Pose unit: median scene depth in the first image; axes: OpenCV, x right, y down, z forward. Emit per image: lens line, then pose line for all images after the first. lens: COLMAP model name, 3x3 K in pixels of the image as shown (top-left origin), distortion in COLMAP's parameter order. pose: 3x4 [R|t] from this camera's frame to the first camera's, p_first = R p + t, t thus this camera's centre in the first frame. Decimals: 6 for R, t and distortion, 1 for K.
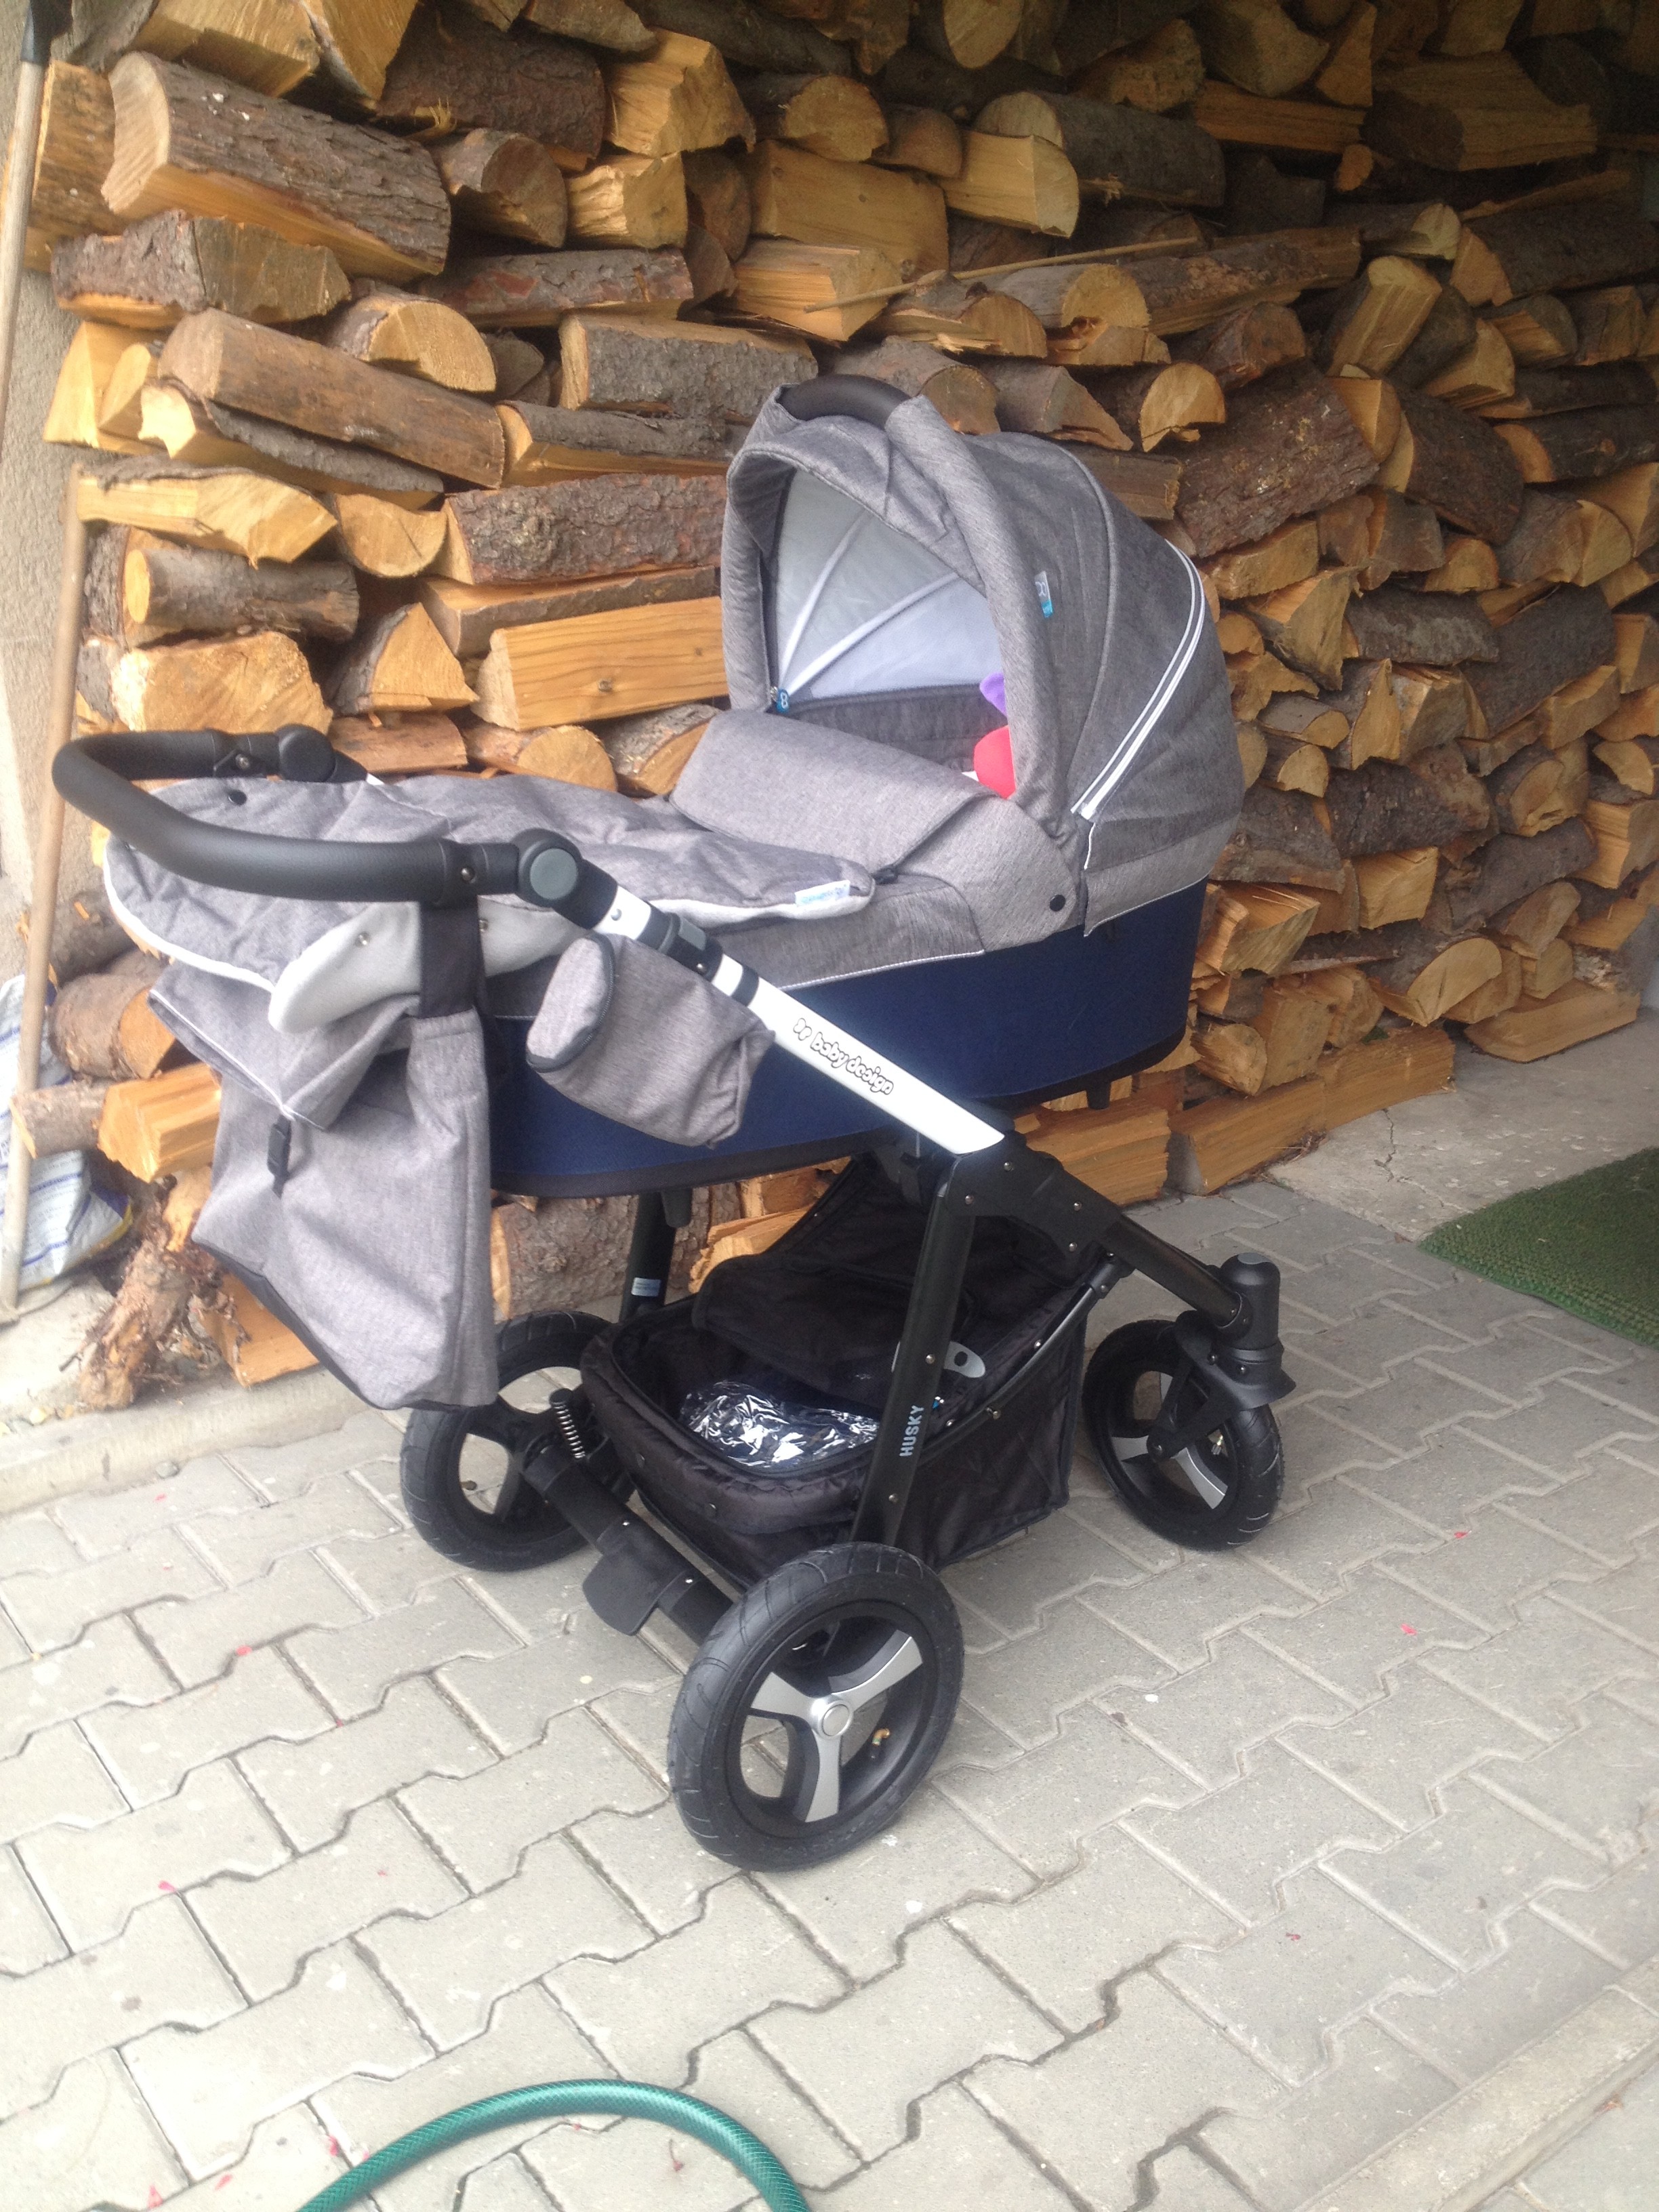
lens RADIAL K [[2082.7, 0, 829.5], [0, 2082.7, 1106.0], [0, 0, 1]] dist [0.140893, -0.333997]
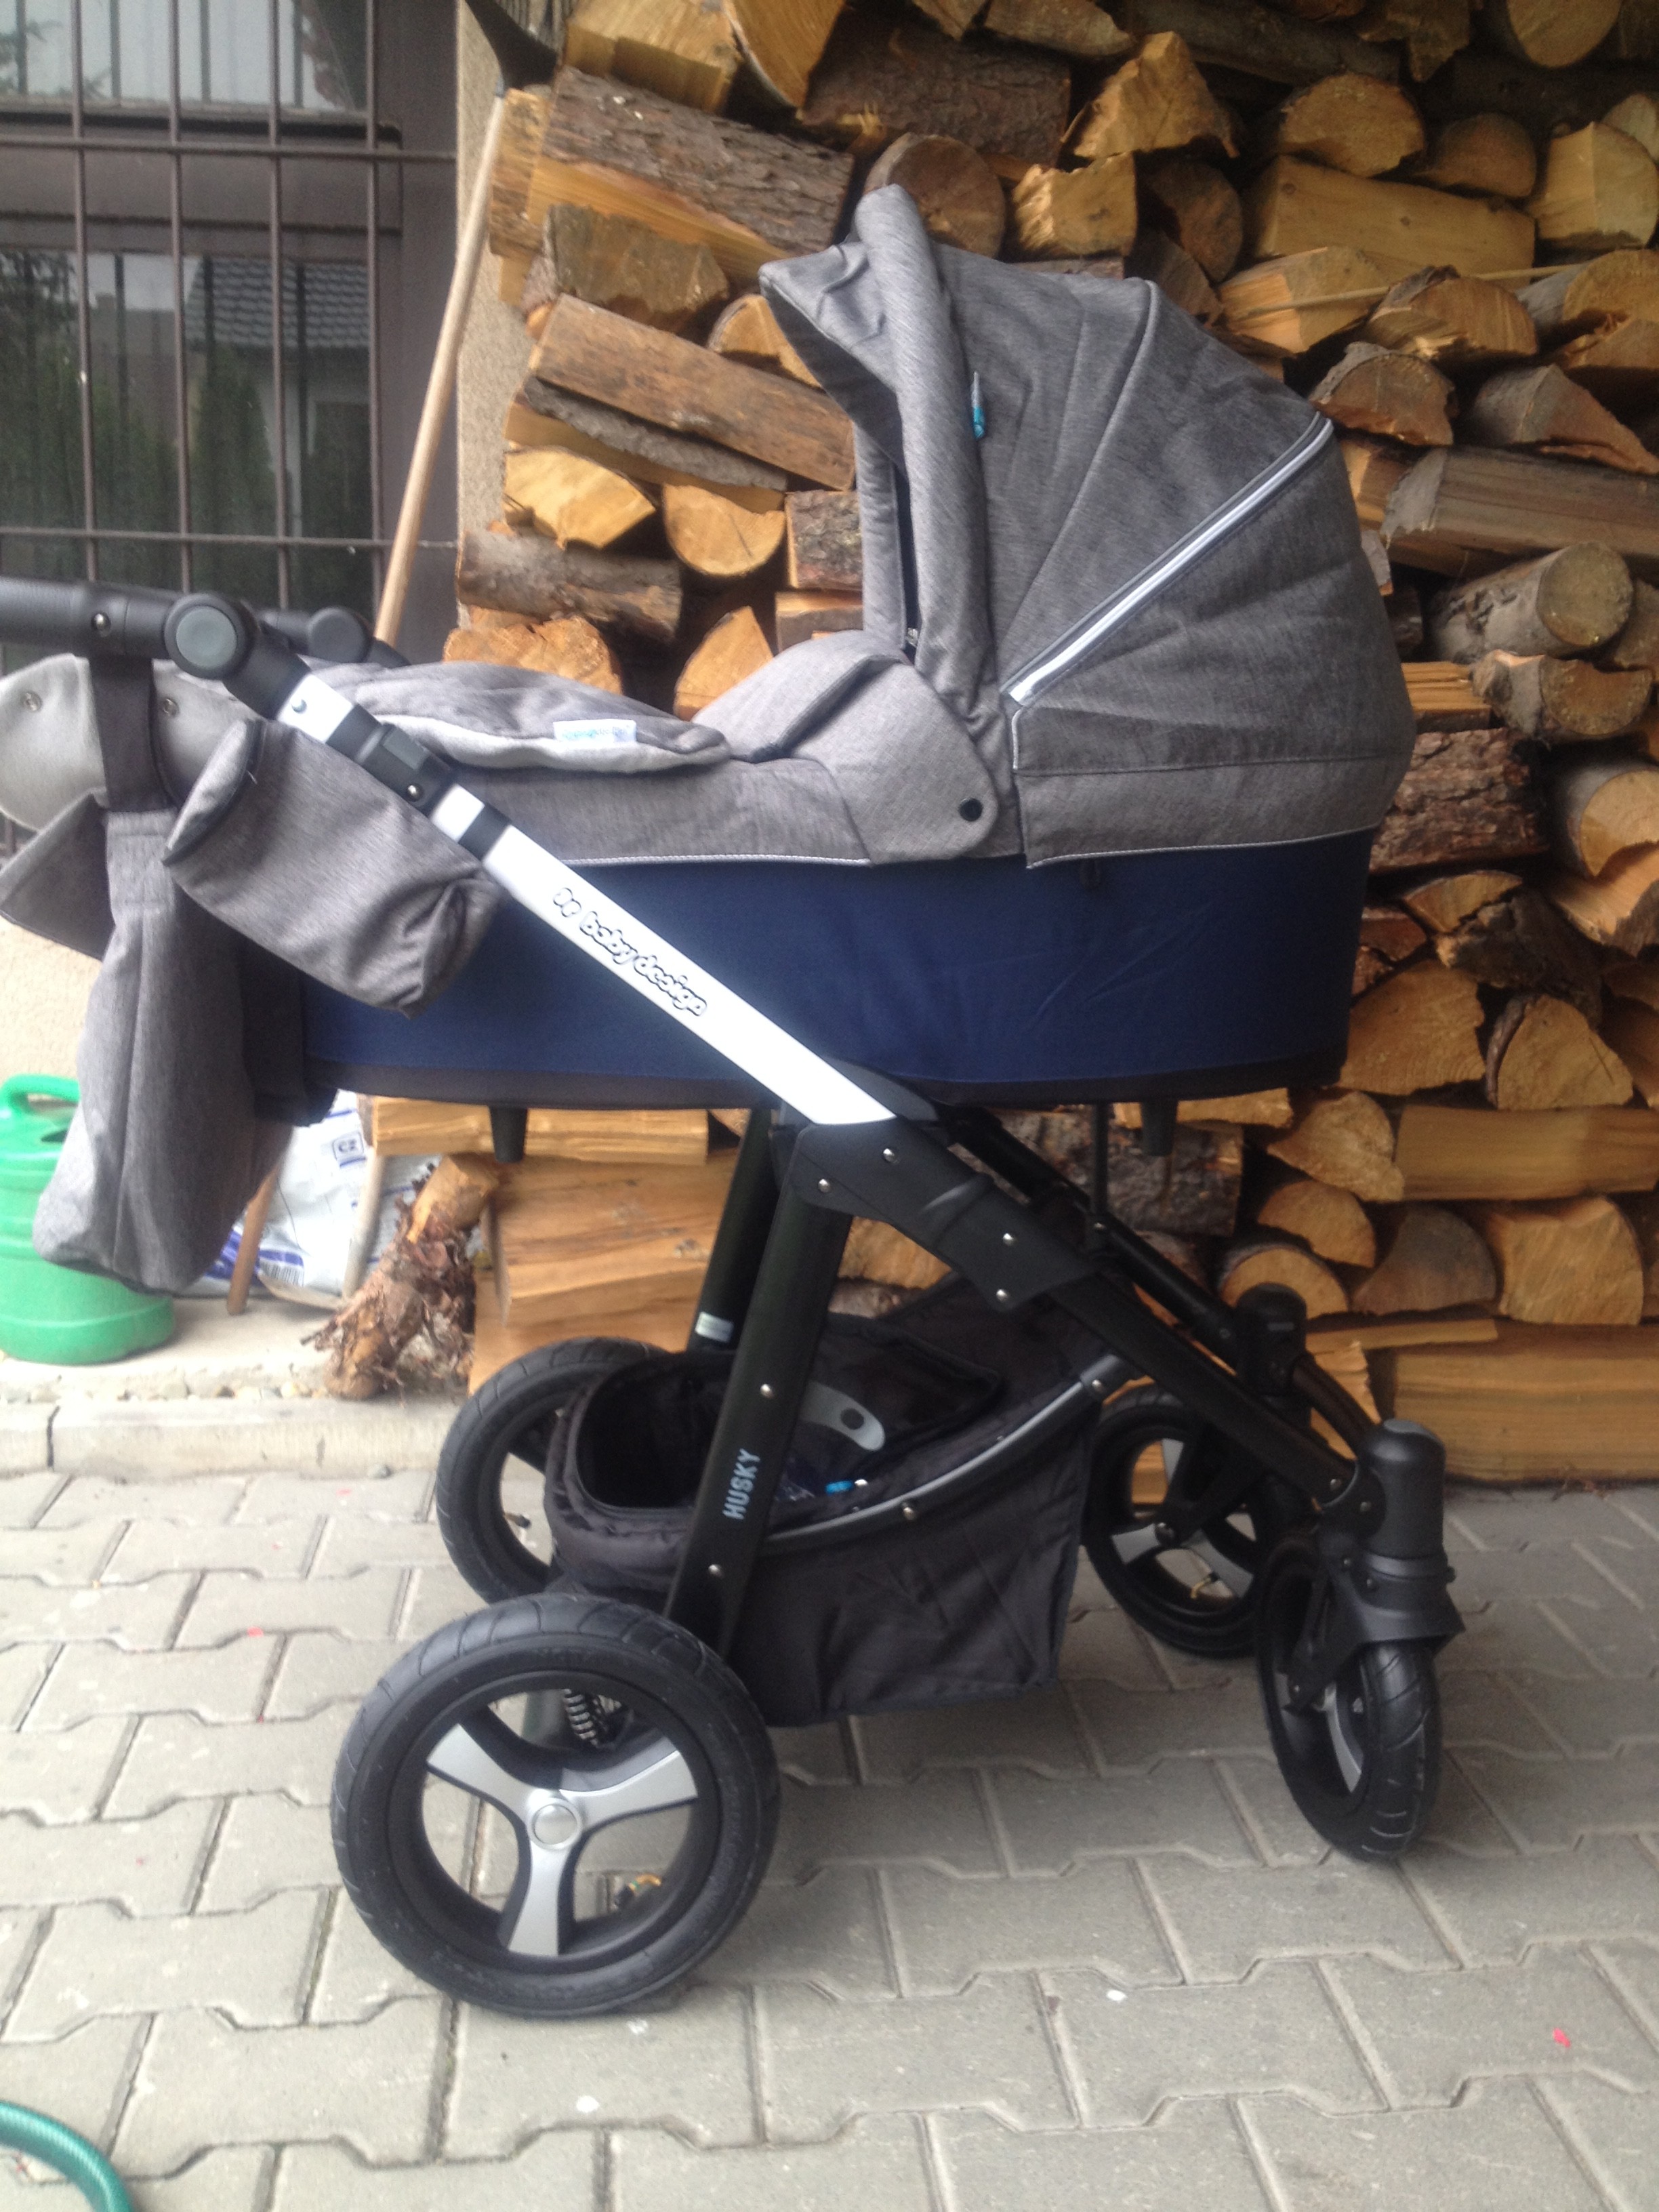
lens RADIAL K [[2082.7, 0, 829.5], [0, 2082.7, 1106.0], [0, 0, 1]] dist [0.140893, -0.333997]
pose [[0.863632, 0.123832, -0.488677, 0.344555], [-0.198316, 0.974658, -0.103498, 0.074437], [0.463477, 0.186297, 0.866304, 0.255817]]
